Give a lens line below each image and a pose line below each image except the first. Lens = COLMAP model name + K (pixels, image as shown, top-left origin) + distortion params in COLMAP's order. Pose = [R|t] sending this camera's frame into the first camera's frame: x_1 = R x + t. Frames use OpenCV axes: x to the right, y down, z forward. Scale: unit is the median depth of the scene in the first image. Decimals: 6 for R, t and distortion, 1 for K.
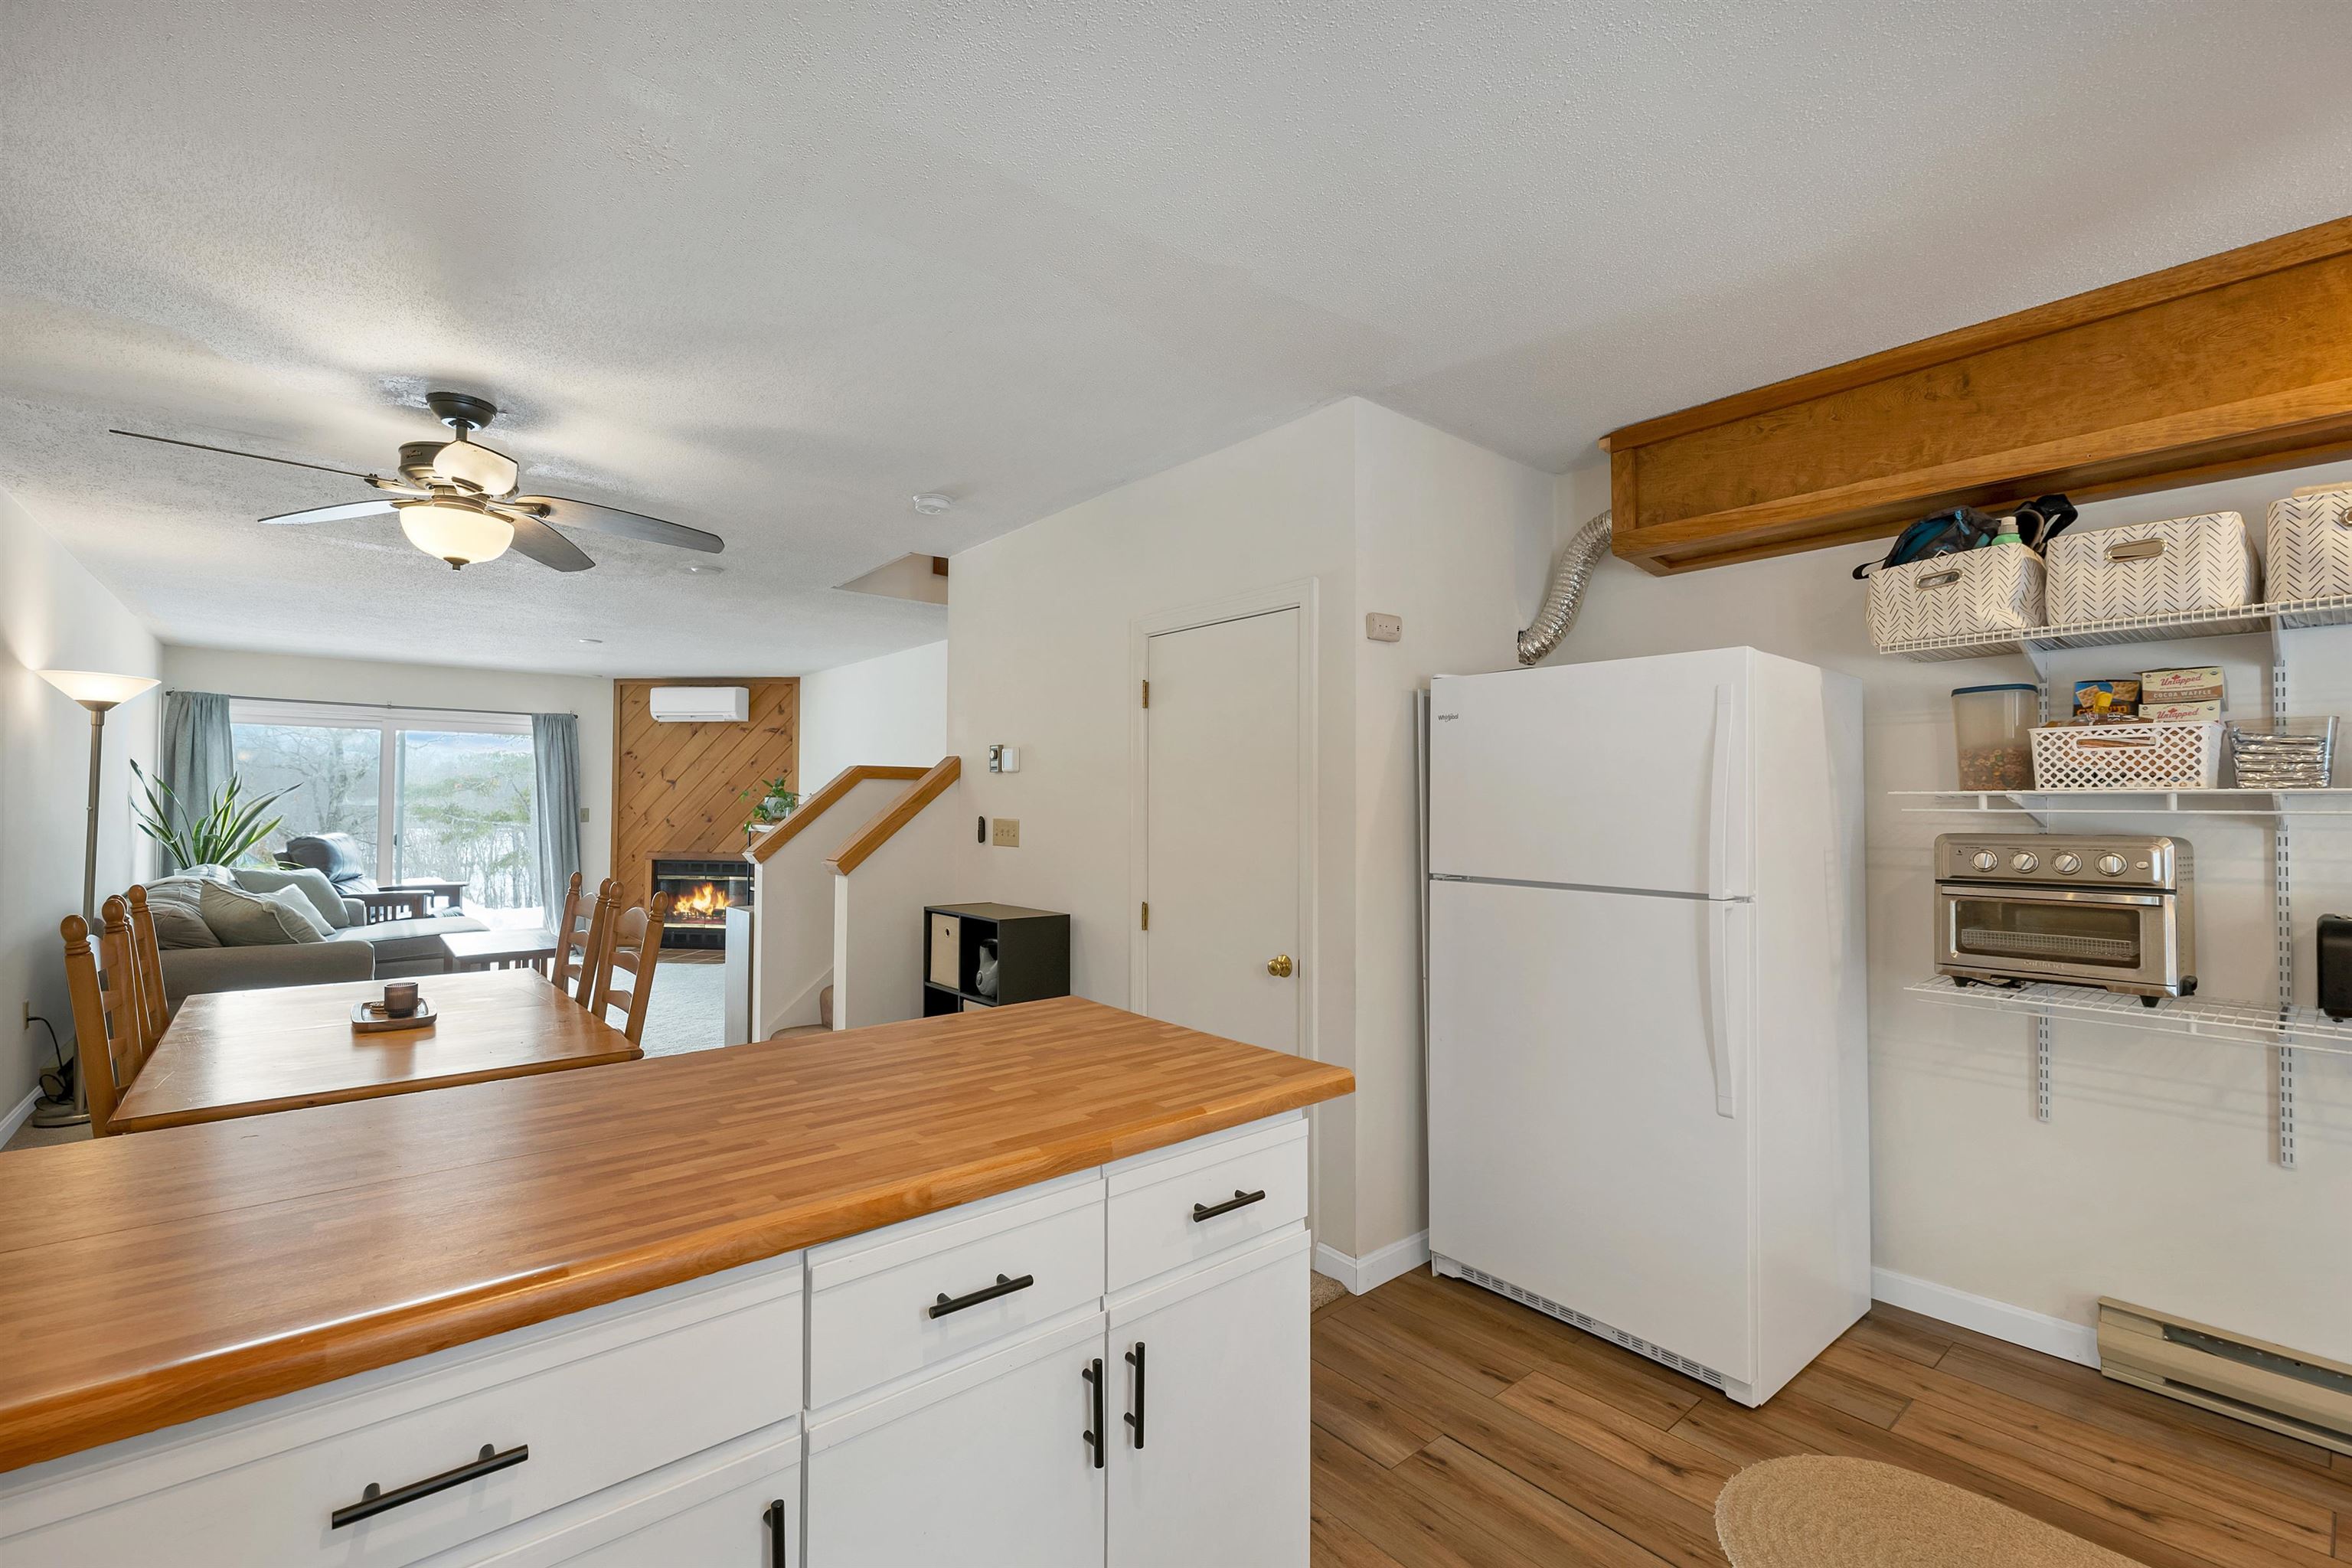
lens RADIAL K [[1006.3, 0, 1179.4], [0, 1006.3, 778.5], [0, 0, 1]] dist [0.001116, 0.000283]
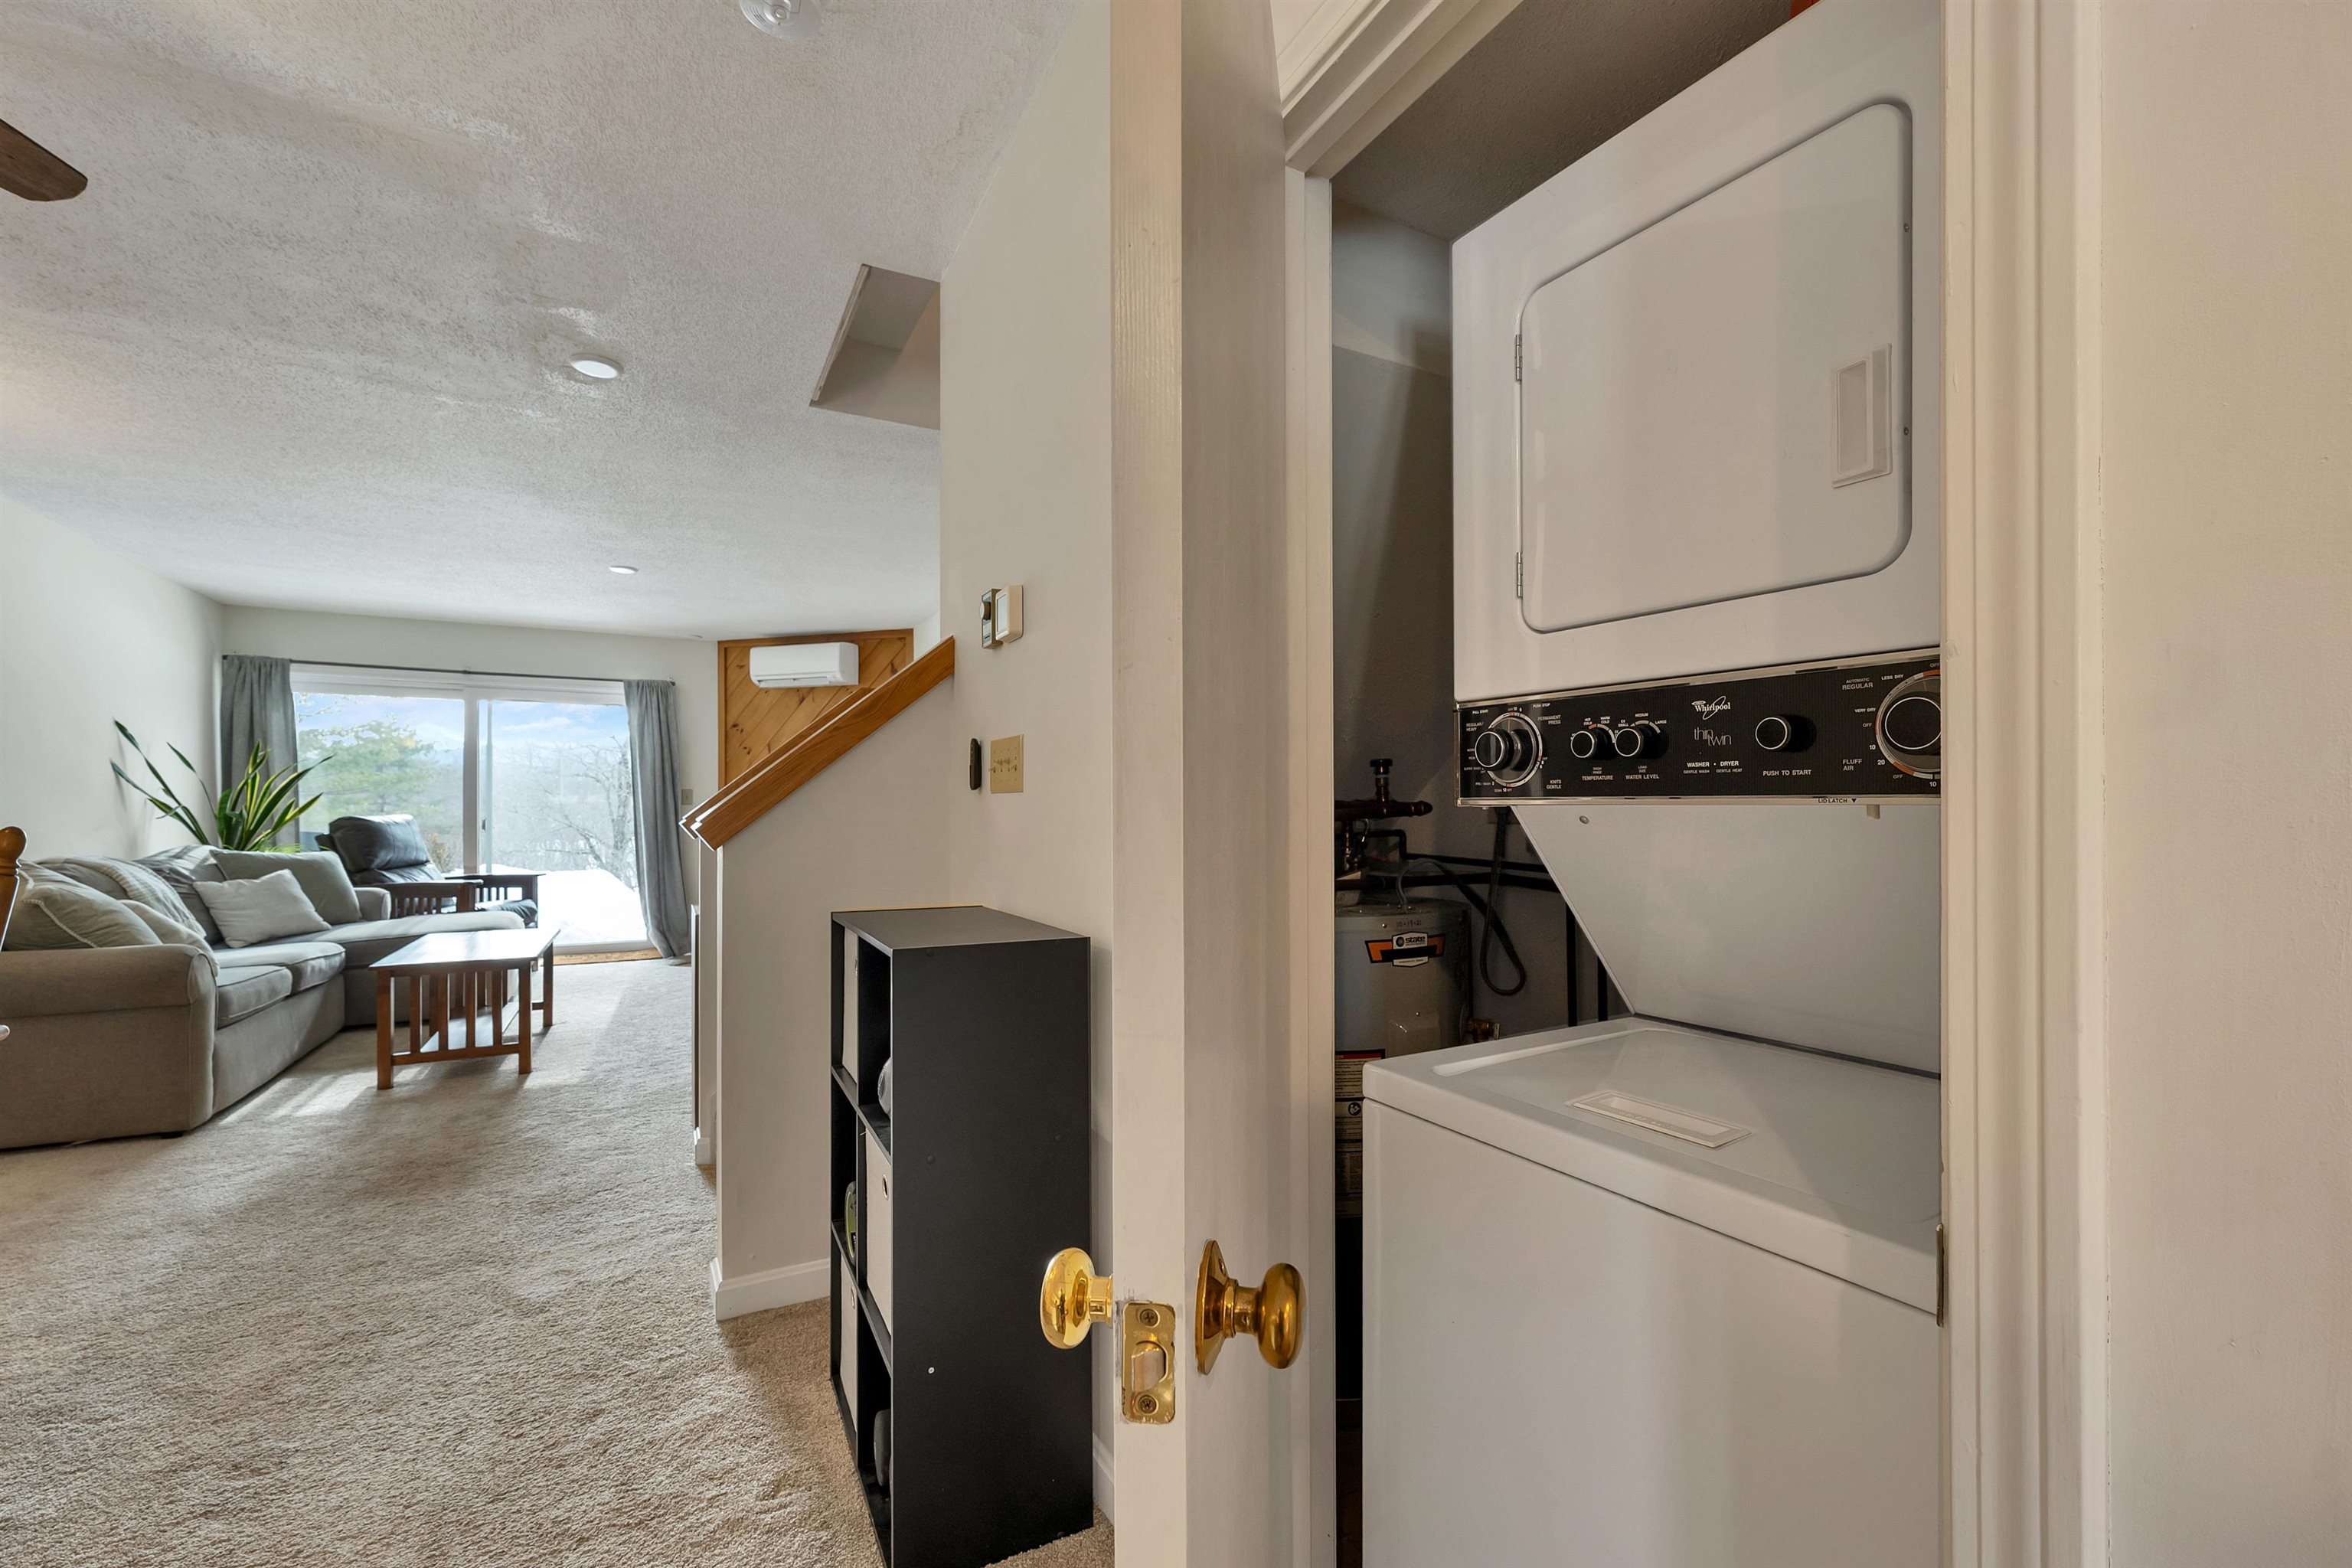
lens RADIAL K [[1006.3, 0, 1168.2], [0, 1006.3, 790.8], [0, 0, 1]] dist [0.001116, 0.000283]
pose [[0.977594, -0.011222, -0.210201, 0.005594], [0.014147, 0.999823, 0.012417, 0.033388], [0.210024, -0.015112, 0.977579, 0.286358]]
